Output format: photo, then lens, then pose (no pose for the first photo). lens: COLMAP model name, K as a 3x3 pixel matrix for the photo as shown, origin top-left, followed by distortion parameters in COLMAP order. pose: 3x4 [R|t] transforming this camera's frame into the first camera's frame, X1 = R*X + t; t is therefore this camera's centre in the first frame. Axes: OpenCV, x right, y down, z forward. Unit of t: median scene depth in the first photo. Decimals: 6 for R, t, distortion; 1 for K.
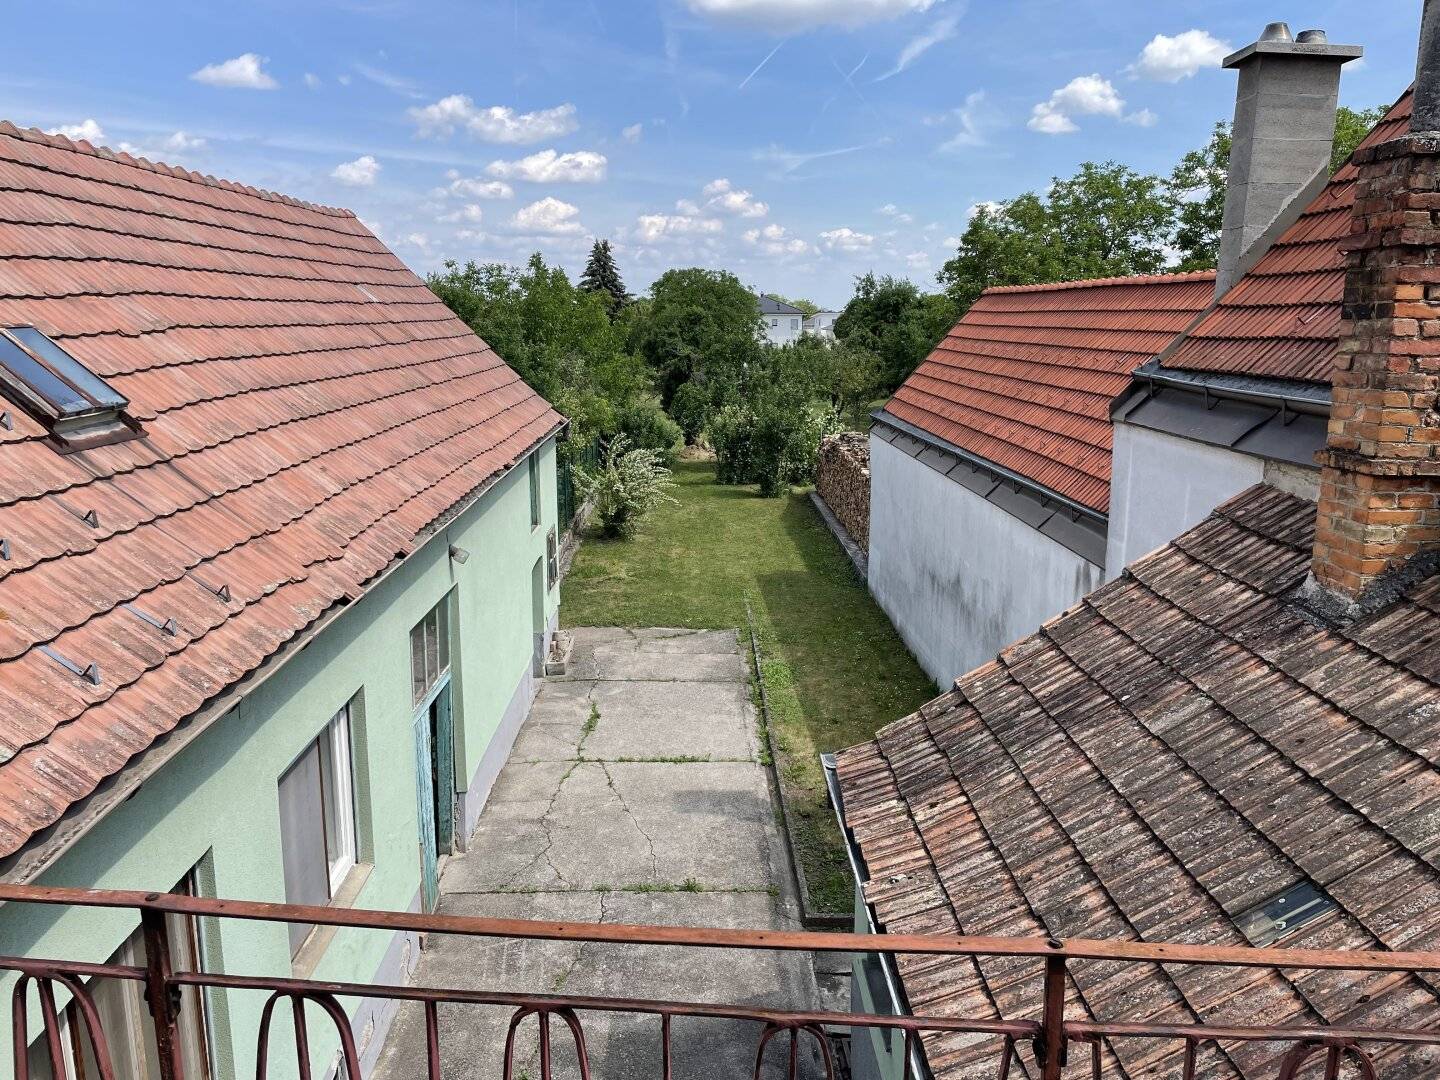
lens RADIAL K [[1115.4, 0, 740.1], [0, 1115.4, 542.4], [0, 0, 1]] dist [0.071768, -0.005341]
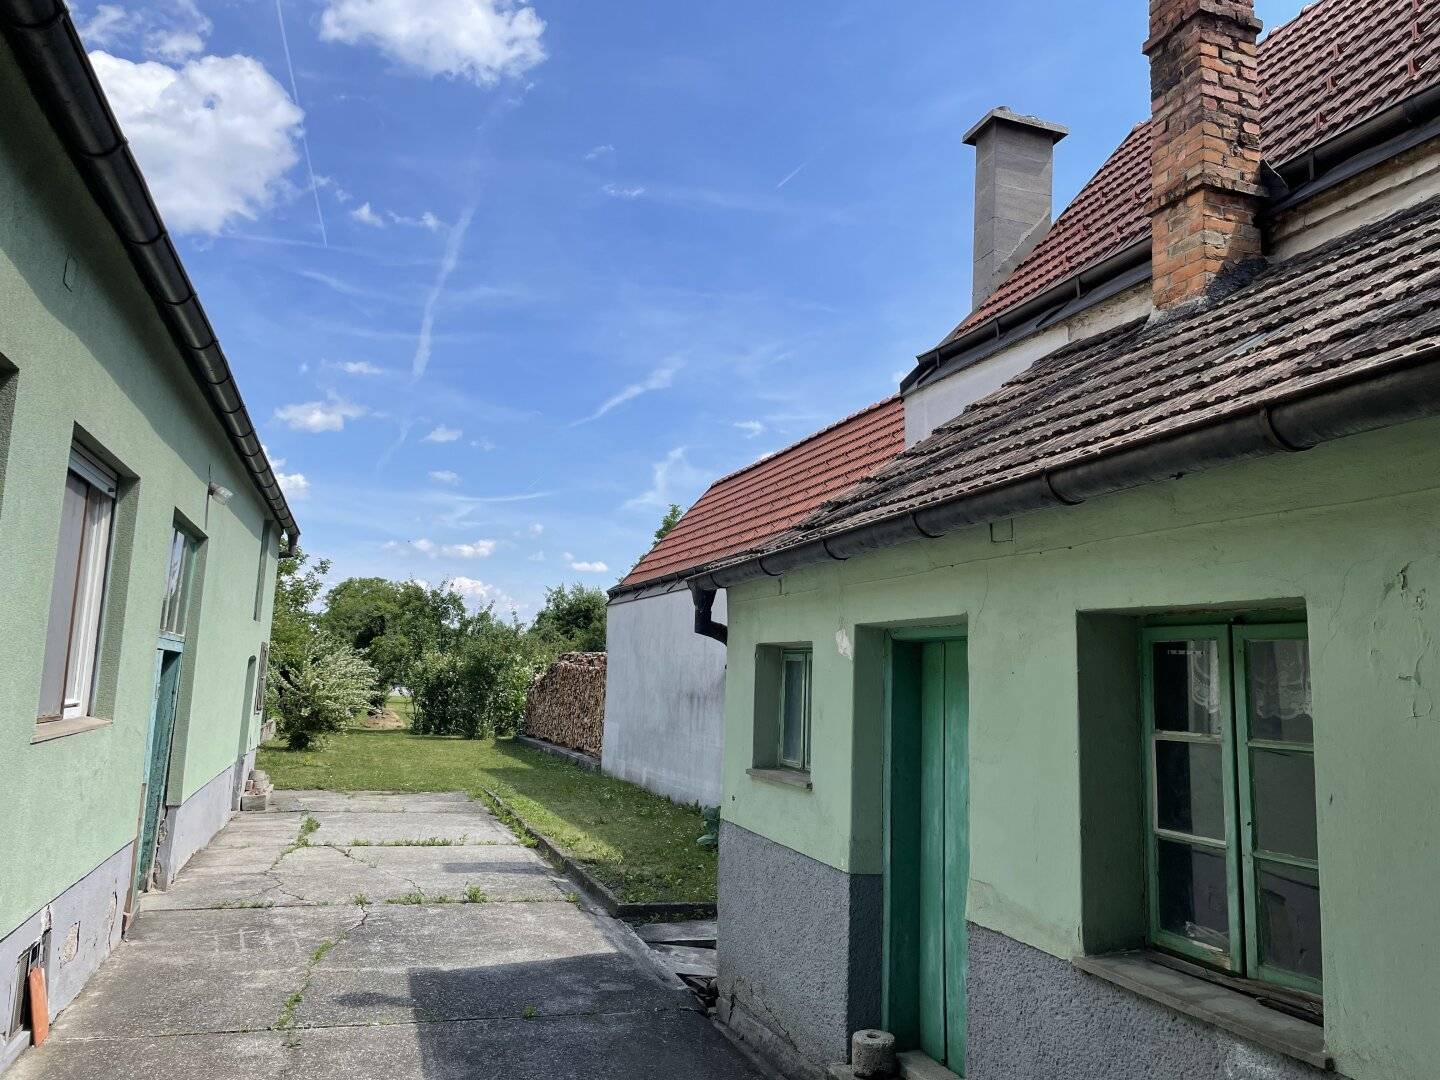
lens RADIAL K [[1115.4, 0, 740.1], [0, 1115.4, 542.4], [0, 0, 1]] dist [0.071768, -0.005341]
pose [[0.957099, 0.062795, 0.282876, -0.067008], [0.032821, 0.946460, -0.321148, 0.206522], [-0.287898, 0.316654, 0.903795, 0.062228]]
